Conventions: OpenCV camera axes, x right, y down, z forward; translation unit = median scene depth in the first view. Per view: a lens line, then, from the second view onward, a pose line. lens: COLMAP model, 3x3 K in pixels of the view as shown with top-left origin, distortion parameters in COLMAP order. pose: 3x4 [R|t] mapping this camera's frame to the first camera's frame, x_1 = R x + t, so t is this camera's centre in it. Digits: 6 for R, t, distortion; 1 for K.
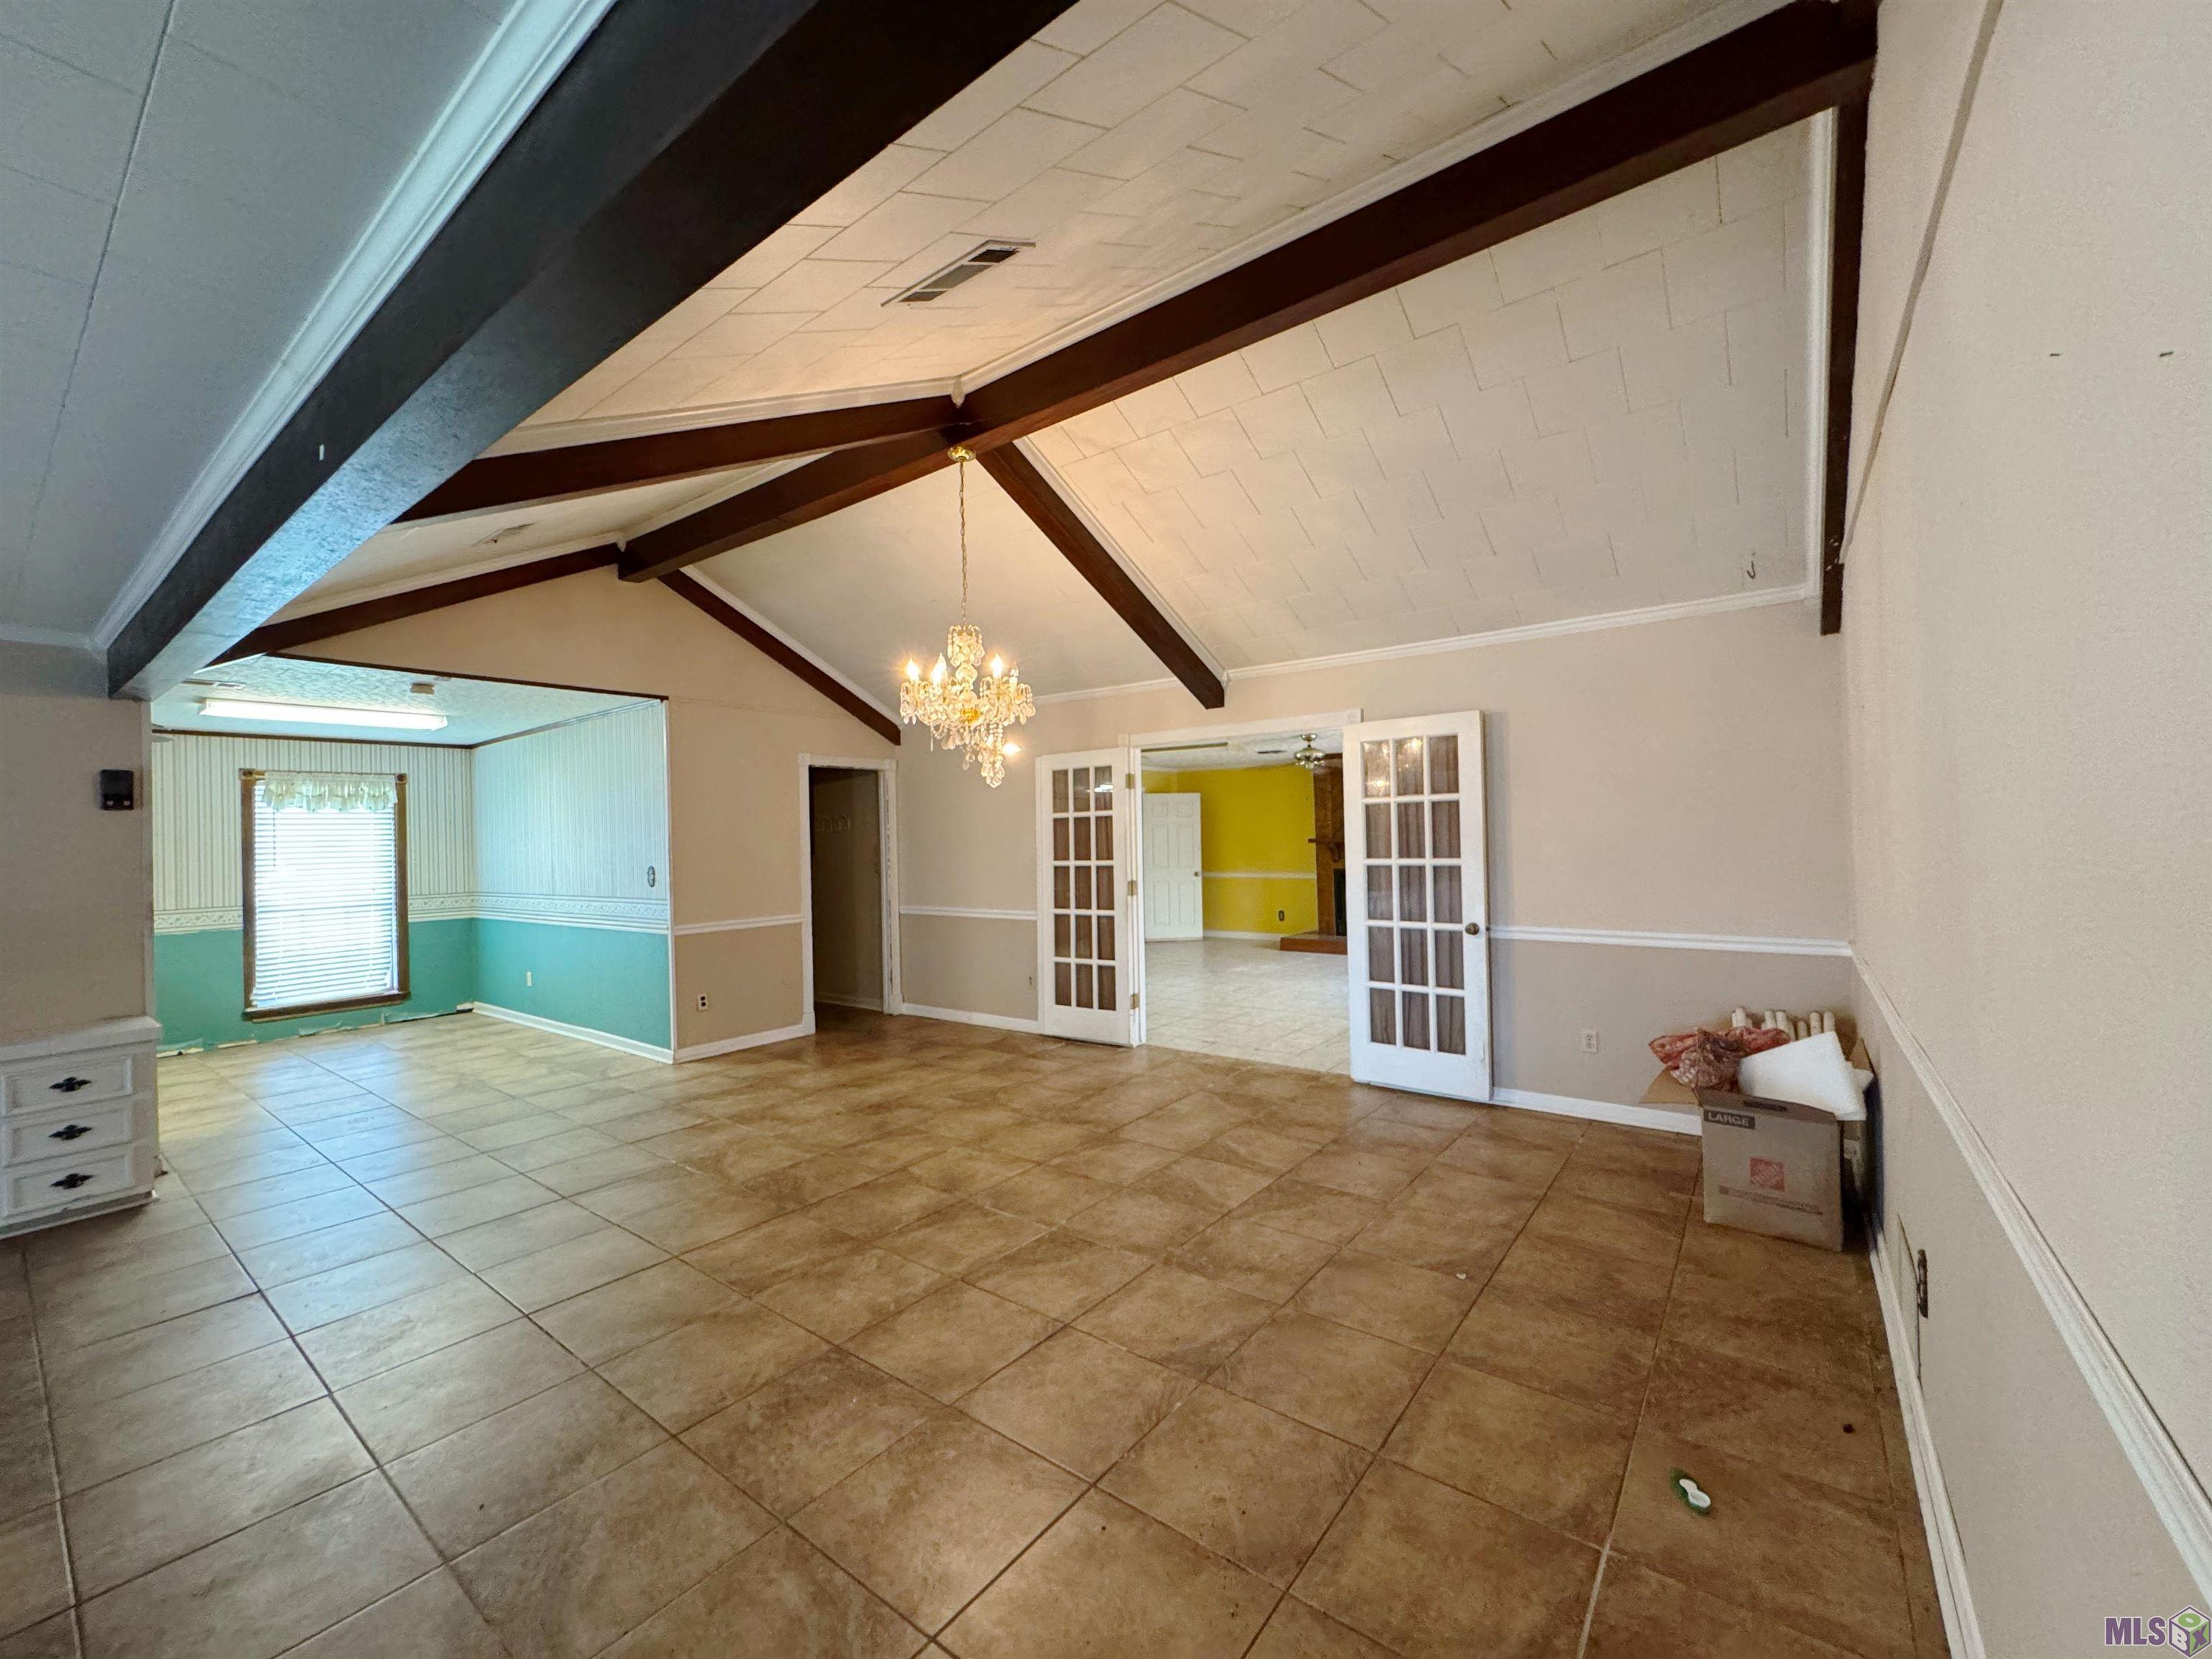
lens RADIAL K [[882.6, 0, 1106.0], [0, 882.6, 829.5], [0, 0, 1]] dist [-0.000176, -0.000008]
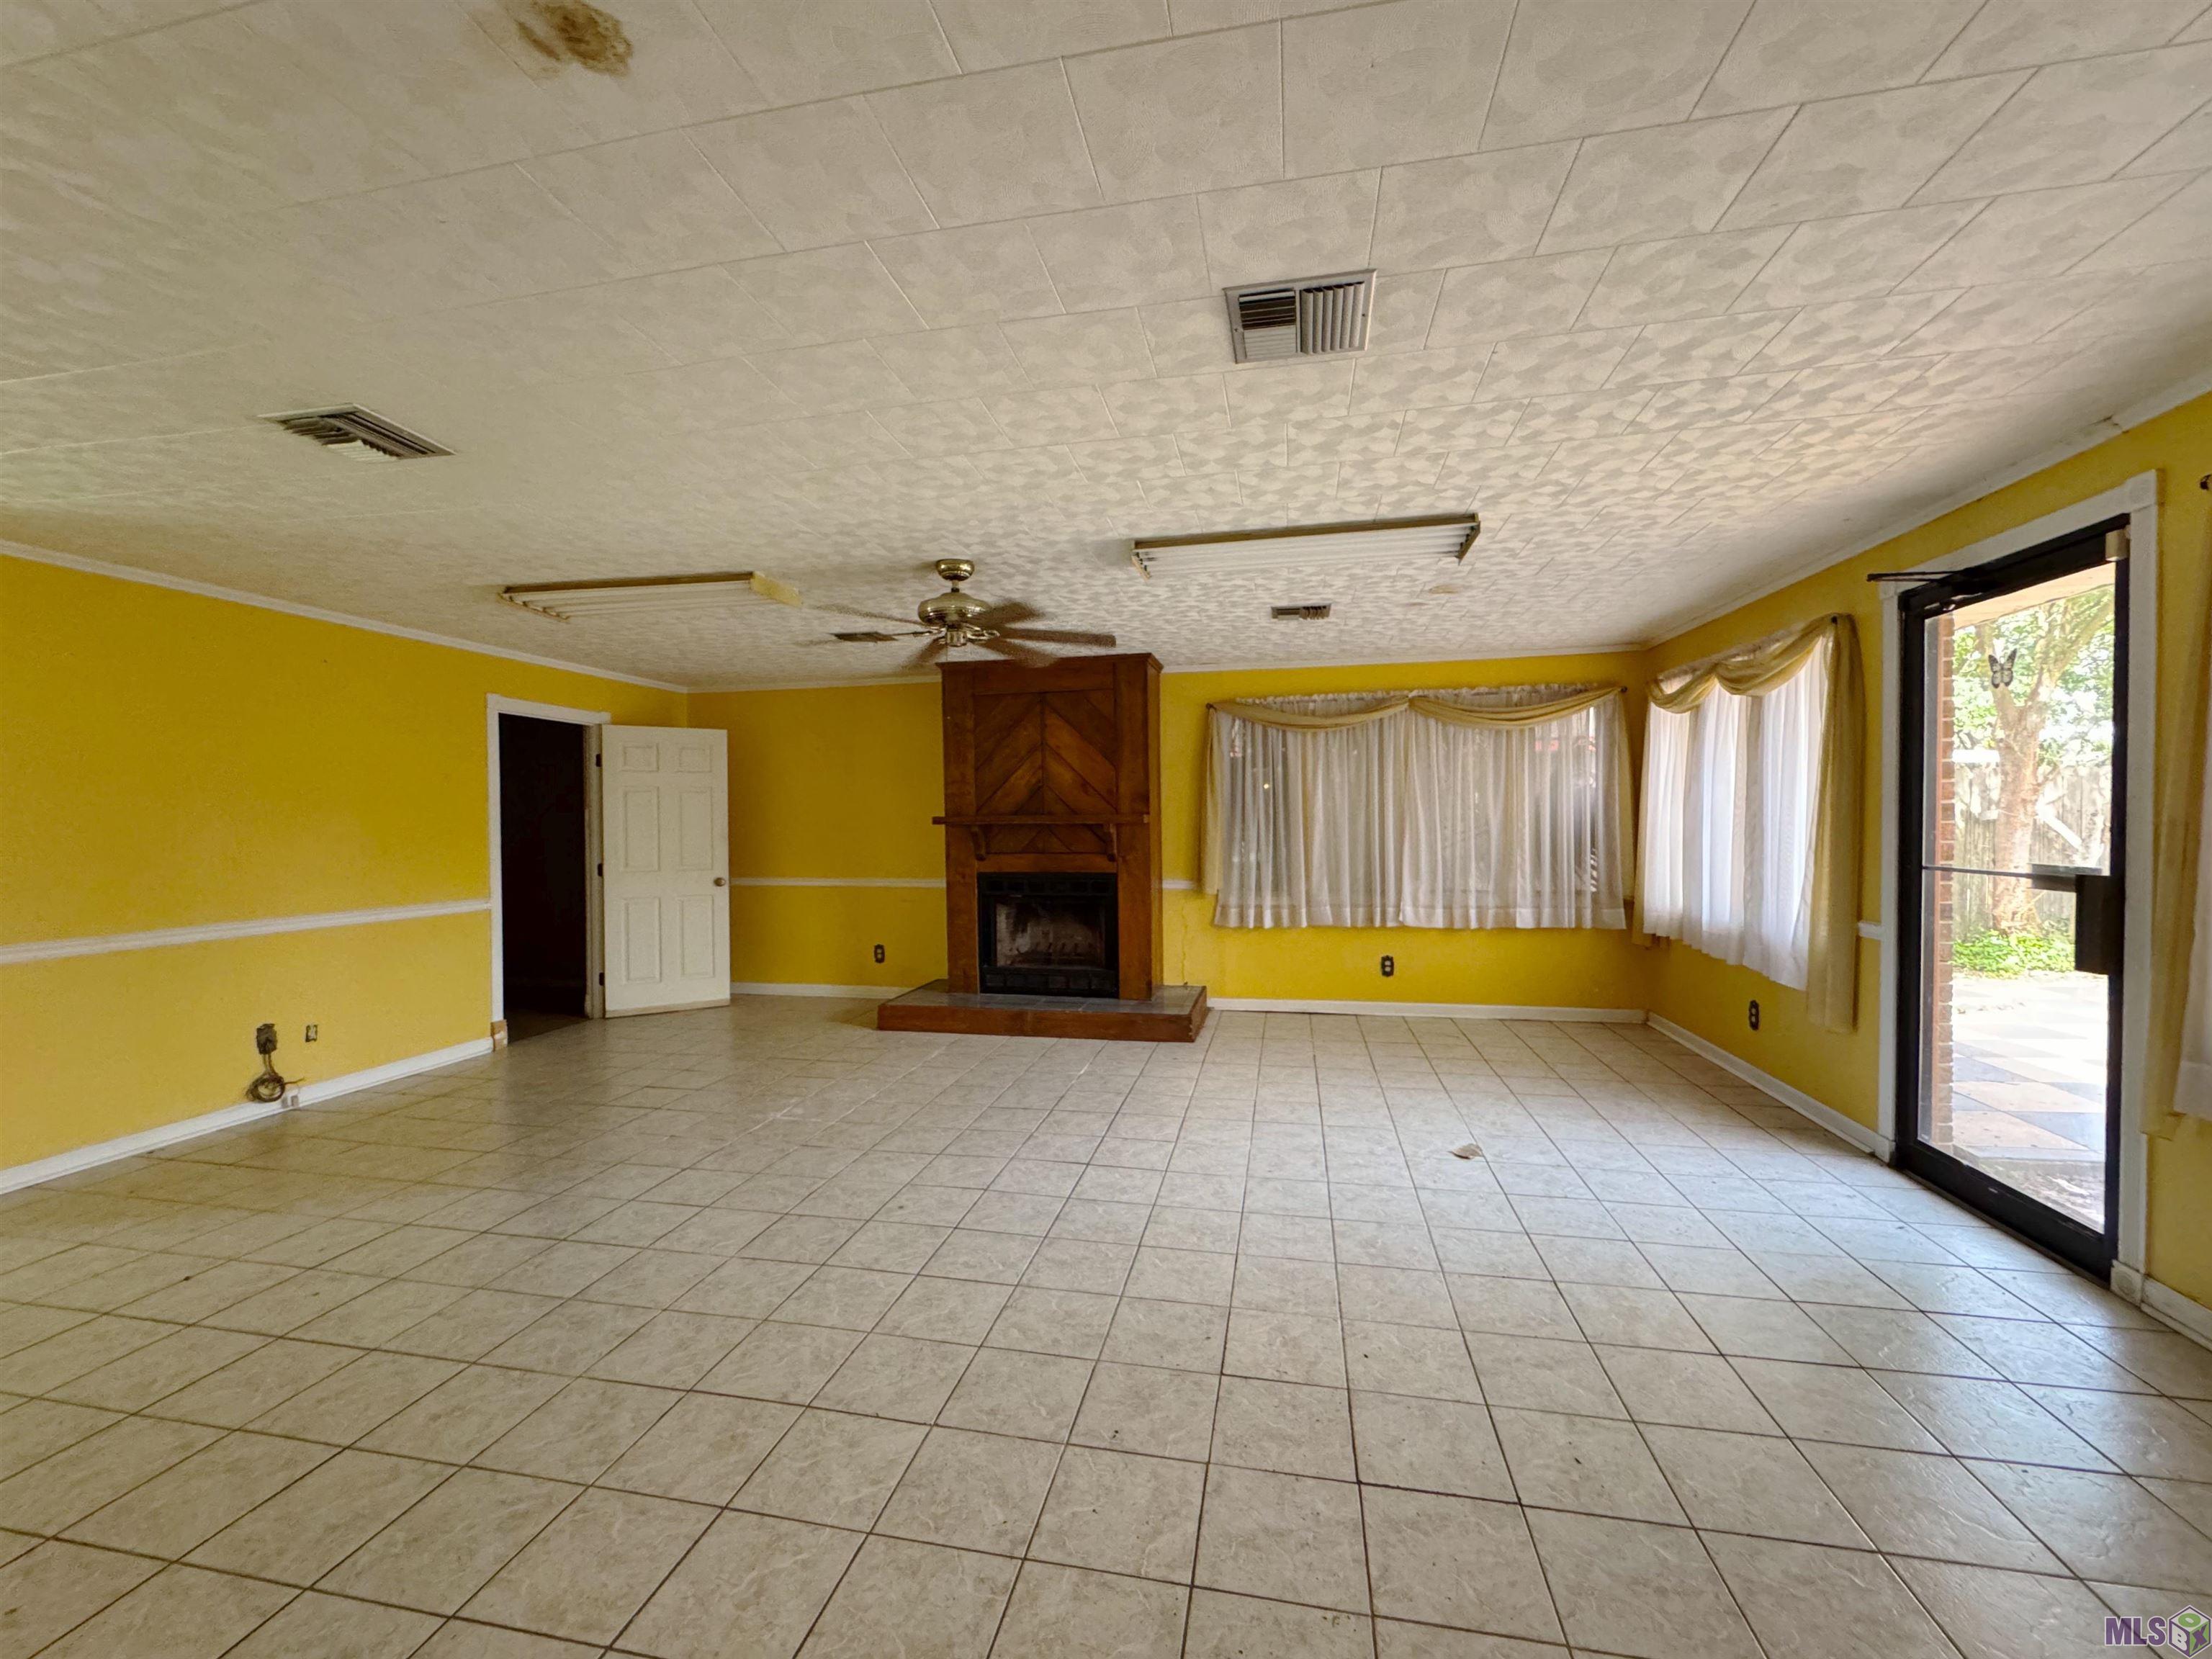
lens RADIAL K [[882.6, 0, 1106.0], [0, 882.6, 829.5], [0, 0, 1]] dist [-0.000176, -0.000008]
pose [[0.902405, 0.014211, 0.430655, 0.084143], [-0.021252, 0.999708, 0.011543, 0.008691], [-0.430365, -0.019569, 0.902443, 0.425765]]
